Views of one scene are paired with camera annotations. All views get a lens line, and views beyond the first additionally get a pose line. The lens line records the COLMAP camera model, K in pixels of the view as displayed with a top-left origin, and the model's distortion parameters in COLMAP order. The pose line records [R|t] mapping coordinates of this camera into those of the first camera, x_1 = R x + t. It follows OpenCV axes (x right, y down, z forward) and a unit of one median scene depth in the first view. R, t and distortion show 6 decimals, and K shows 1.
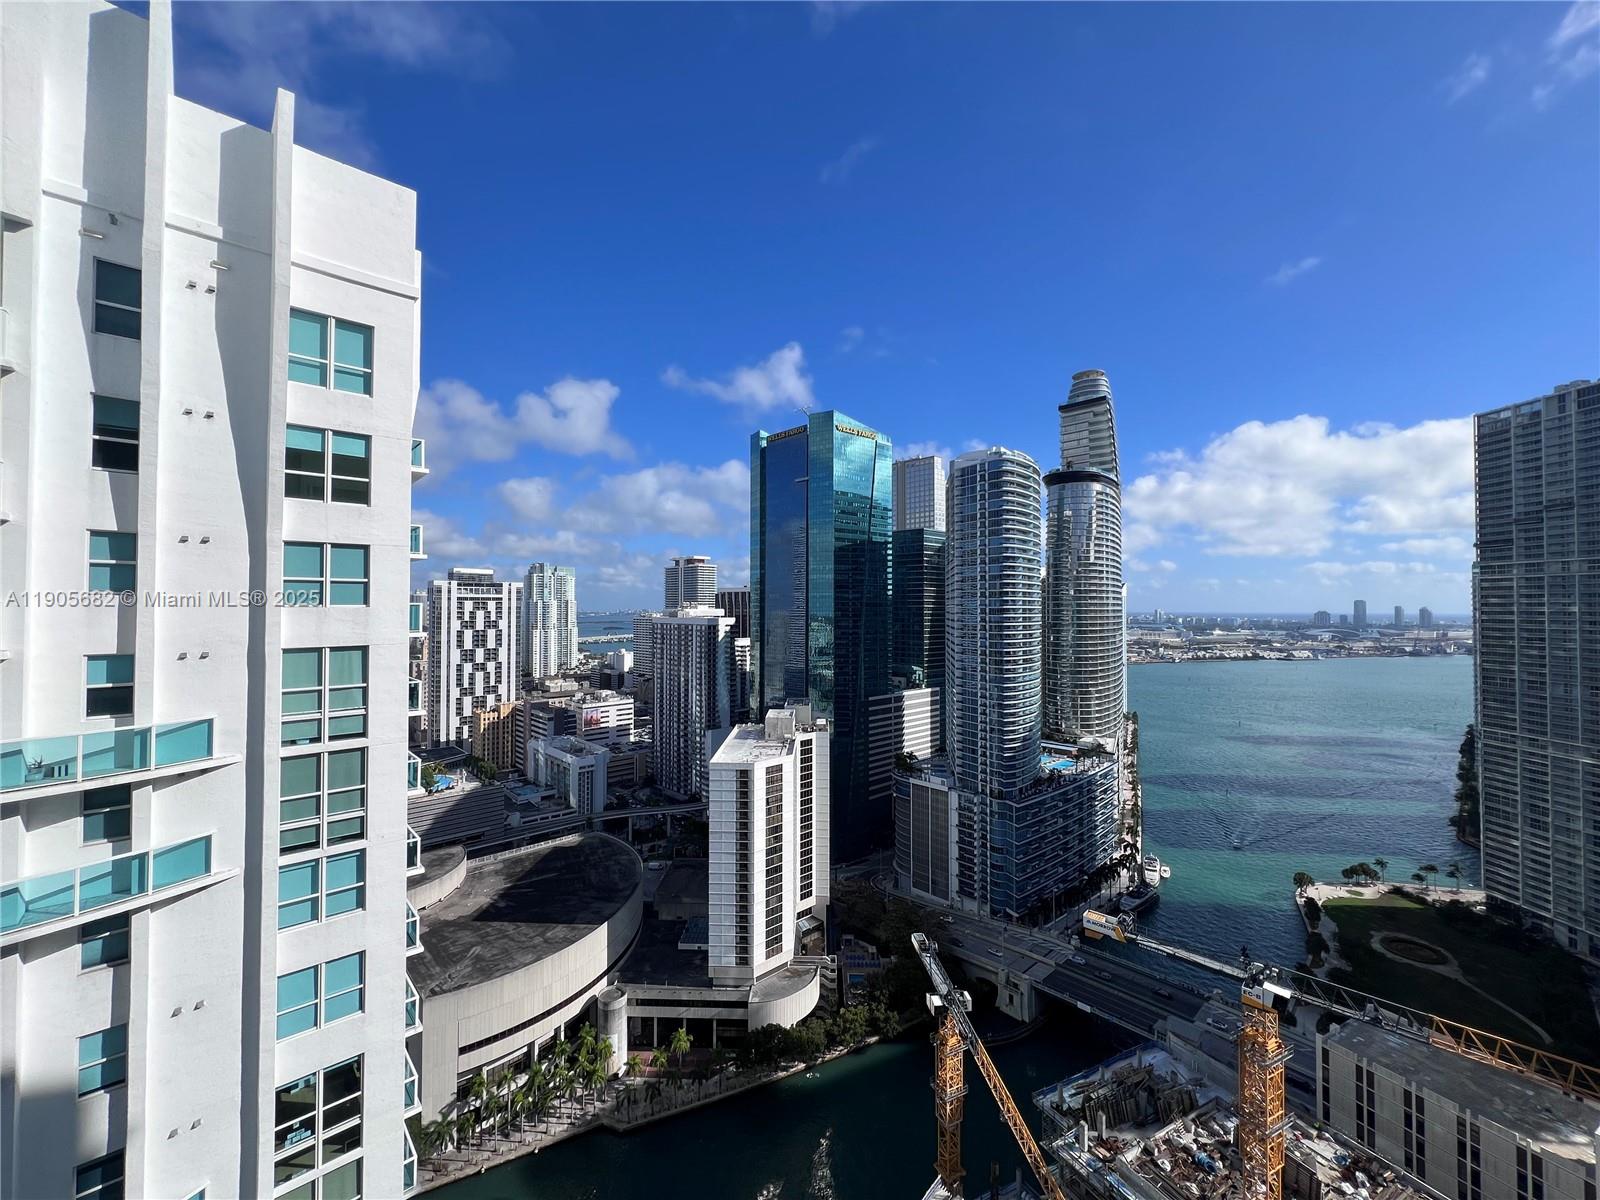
lens RADIAL K [[649.5, 0, 794.7], [0, 649.5, 593.8], [0, 0, 1]] dist [0.003756, 0.000179]
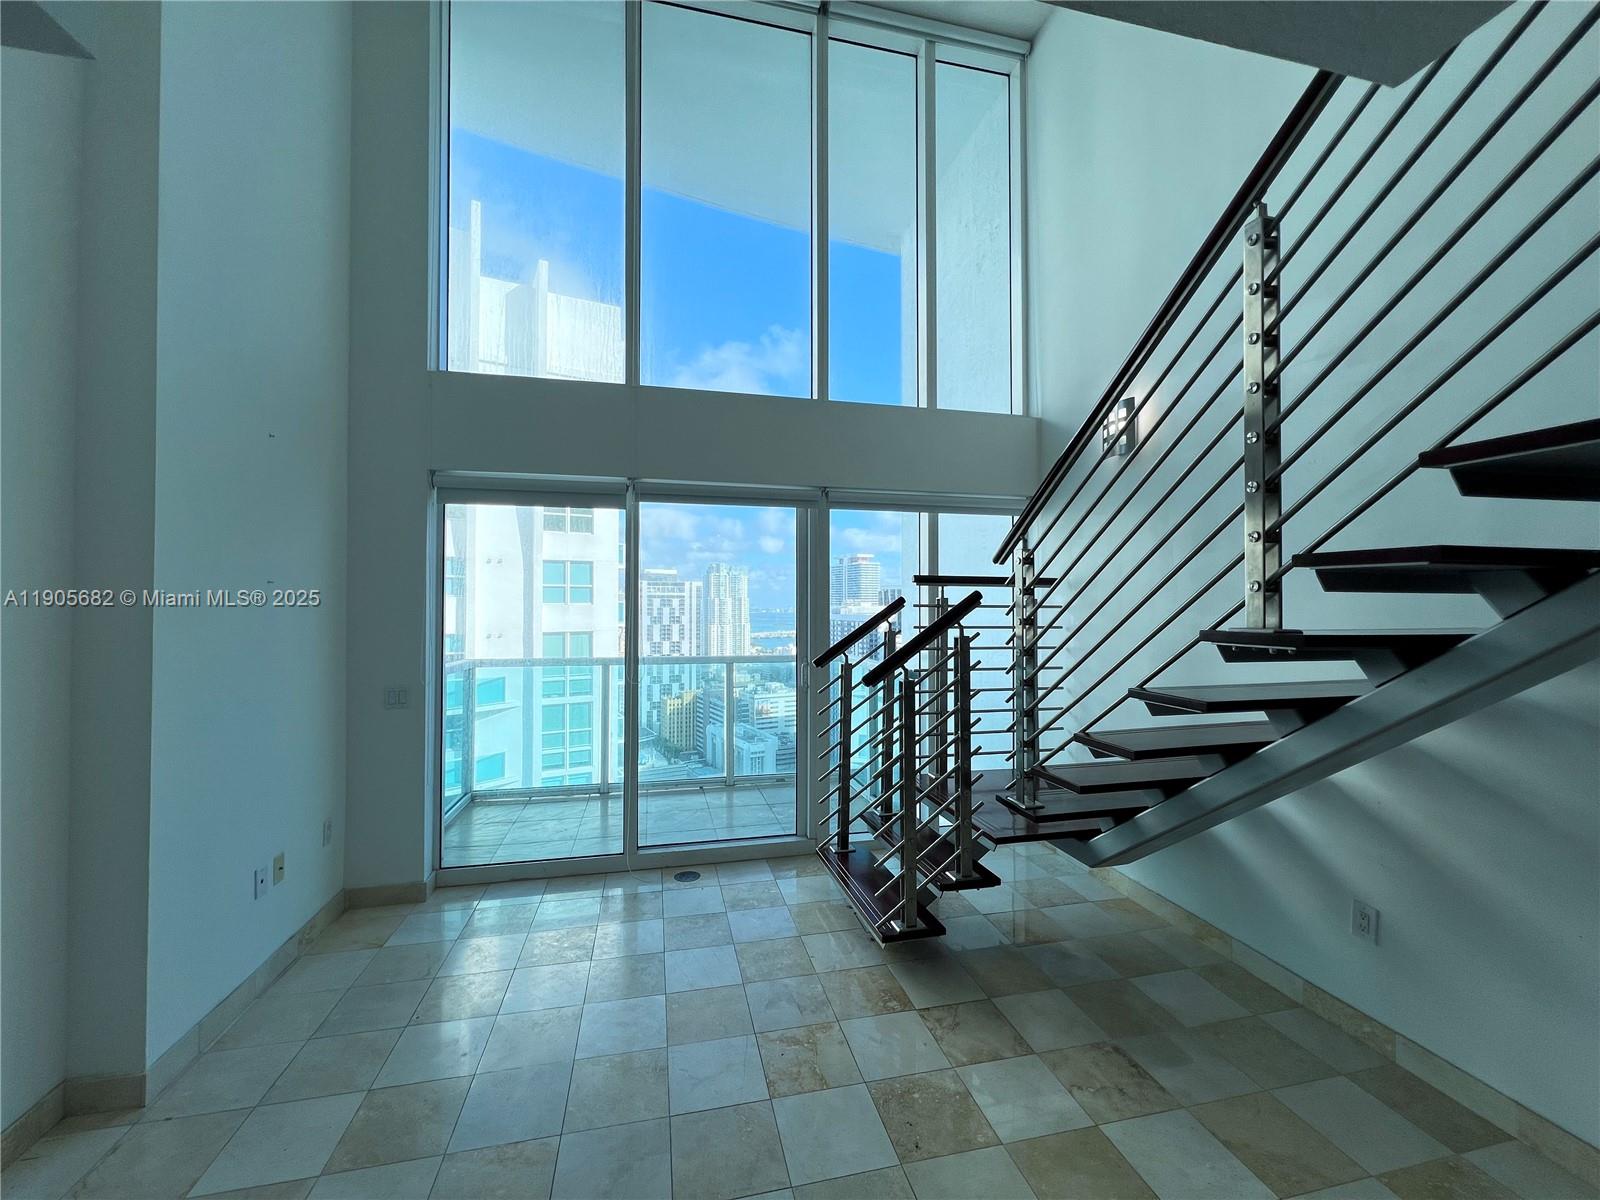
lens RADIAL K [[638.2, 0, 796.0], [0, 638.2, 593.3], [0, 0, 1]] dist [-0.000508, 0.000076]
pose [[0.968950, -0.003444, -0.247234, 0.126913], [0.004275, 0.999987, 0.002823, -0.006575], [0.247221, -0.003793, 0.968952, -0.250943]]
